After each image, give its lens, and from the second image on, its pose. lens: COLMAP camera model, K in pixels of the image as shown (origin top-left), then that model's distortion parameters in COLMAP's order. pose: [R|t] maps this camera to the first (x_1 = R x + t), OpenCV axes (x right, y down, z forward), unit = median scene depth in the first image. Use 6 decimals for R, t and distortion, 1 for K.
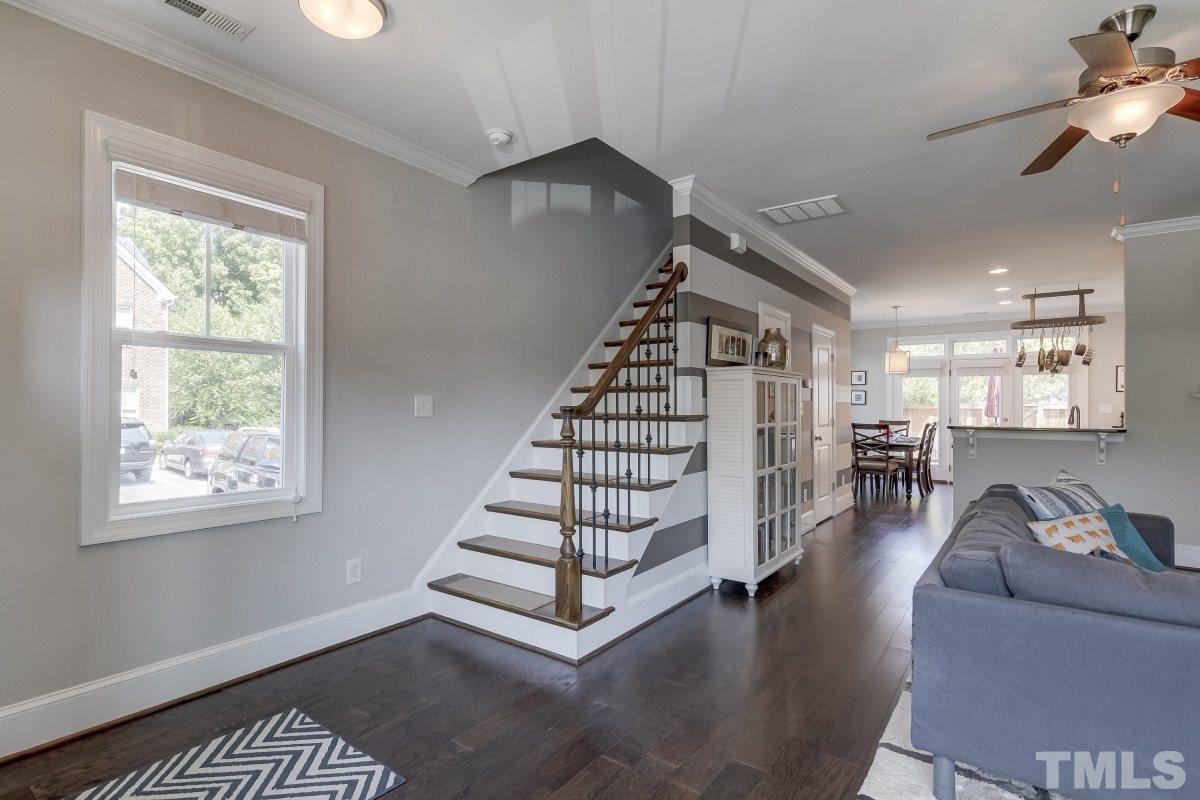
lens RADIAL K [[586.8, 0, 594.9], [0, 586.8, 414.9], [0, 0, 1]] dist [0.000852, -0.000339]
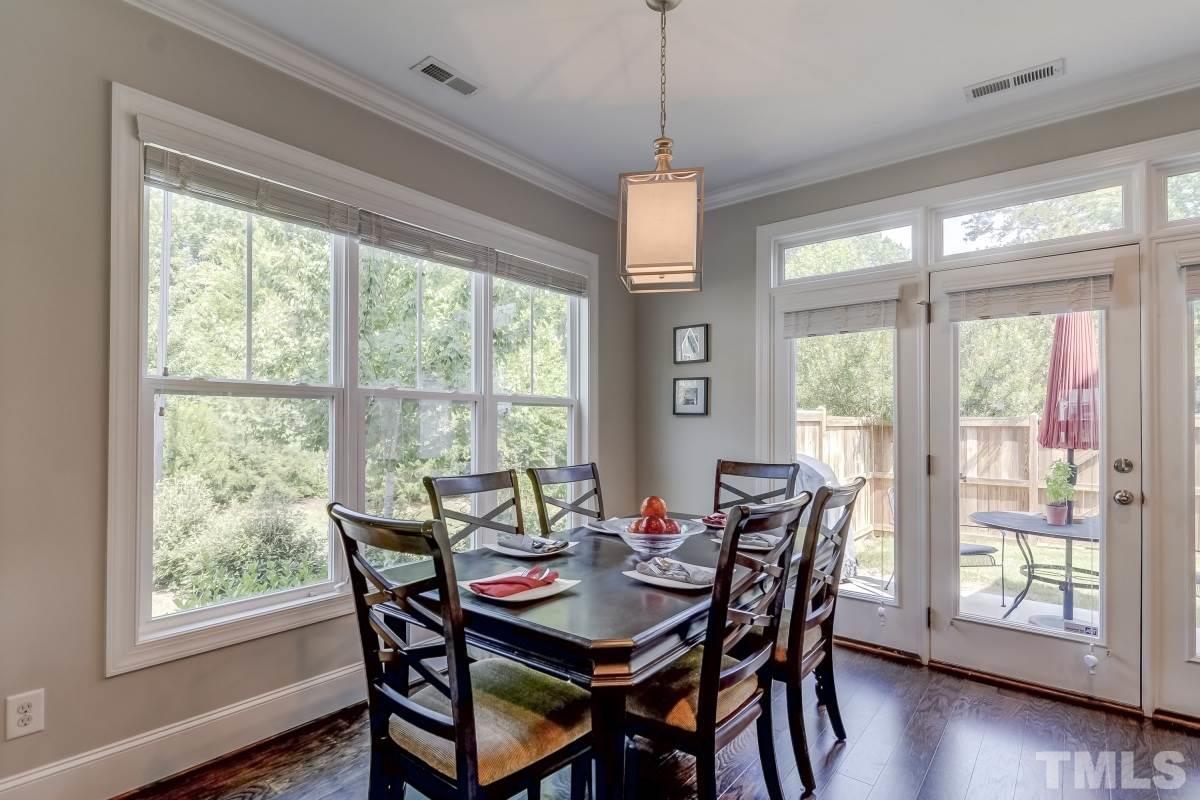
lens RADIAL K [[586.8, 0, 594.9], [0, 586.8, 414.9], [0, 0, 1]] dist [0.000852, -0.000339]
pose [[0.998693, -0.002365, -0.051058, 0.601256], [0.000866, 0.999569, -0.029351, -0.010486], [0.051105, 0.029269, 0.998264, 0.921773]]
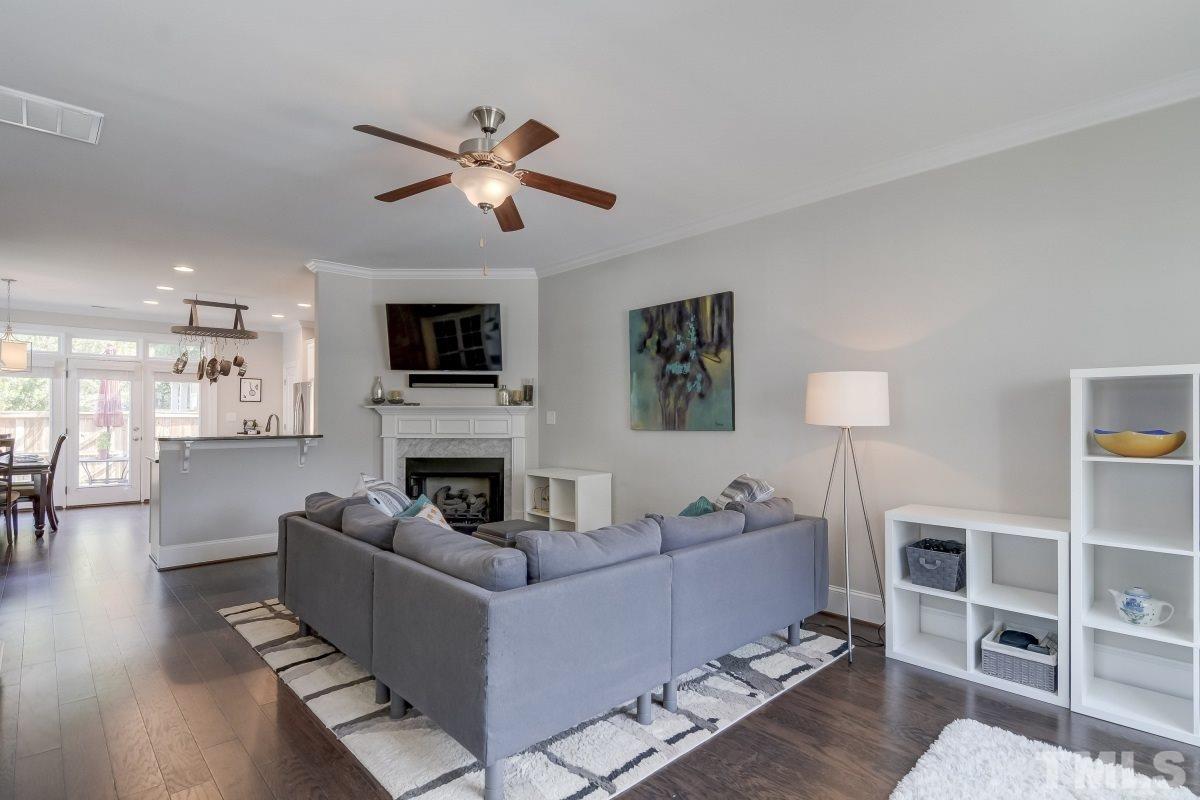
lens RADIAL K [[586.8, 0, 594.9], [0, 586.8, 414.9], [0, 0, 1]] dist [0.000852, -0.000339]
pose [[0.174191, -0.003534, 0.984705, -0.103331], [0.015789, 0.999875, 0.000796, -0.004068], [-0.984585, 0.015409, 0.174225, 0.175199]]
